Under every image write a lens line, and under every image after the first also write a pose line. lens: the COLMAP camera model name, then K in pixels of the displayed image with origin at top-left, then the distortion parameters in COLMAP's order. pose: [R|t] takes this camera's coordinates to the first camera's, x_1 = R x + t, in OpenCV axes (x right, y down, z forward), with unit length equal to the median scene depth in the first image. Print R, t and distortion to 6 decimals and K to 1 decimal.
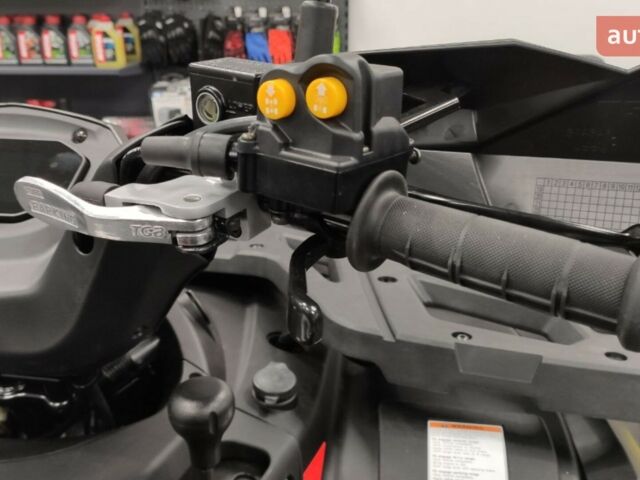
lens RADIAL K [[635.7, 0, 321.1], [0, 635.7, 235.7], [0, 0, 1]] dist [0.110965, -0.188759]
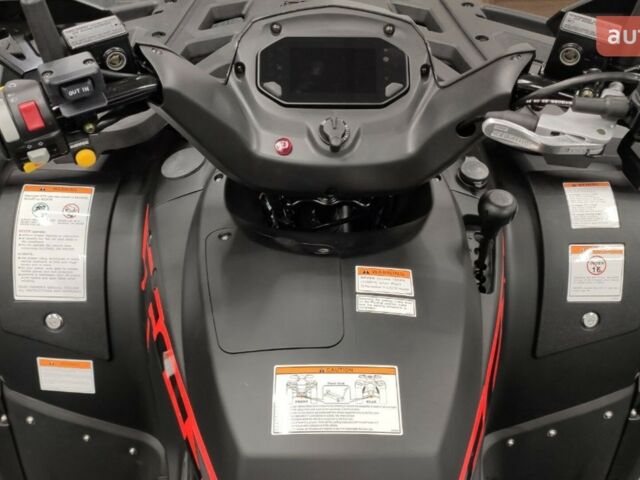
lens RADIAL K [[635.7, 0, 321.1], [0, 635.7, 235.7], [0, 0, 1]] dist [0.110965, -0.188759]
pose [[0.985773, -0.112277, 0.125078, -0.133826], [0.044070, 0.890781, 0.452291, -0.070920], [-0.162199, -0.440344, 0.883056, -0.072402]]
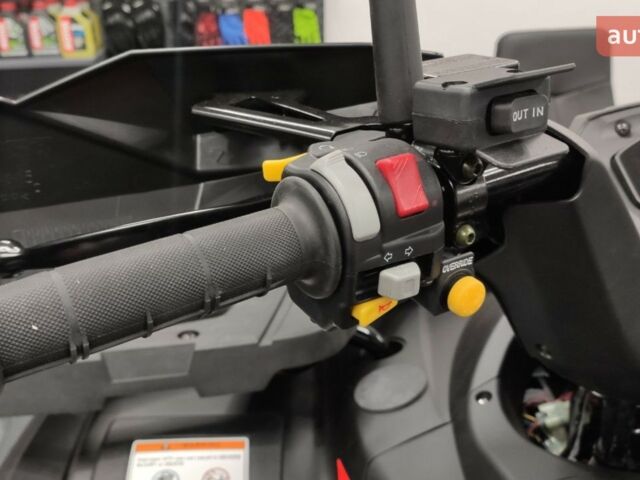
lens RADIAL K [[635.7, 0, 321.1], [0, 635.7, 235.7], [0, 0, 1]] dist [0.110965, -0.188759]
pose [[0.971007, -0.100041, 0.217111, -0.223522], [0.094978, 0.994910, 0.033659, -0.014336], [-0.219374, -0.012063, 0.975566, 0.053049]]
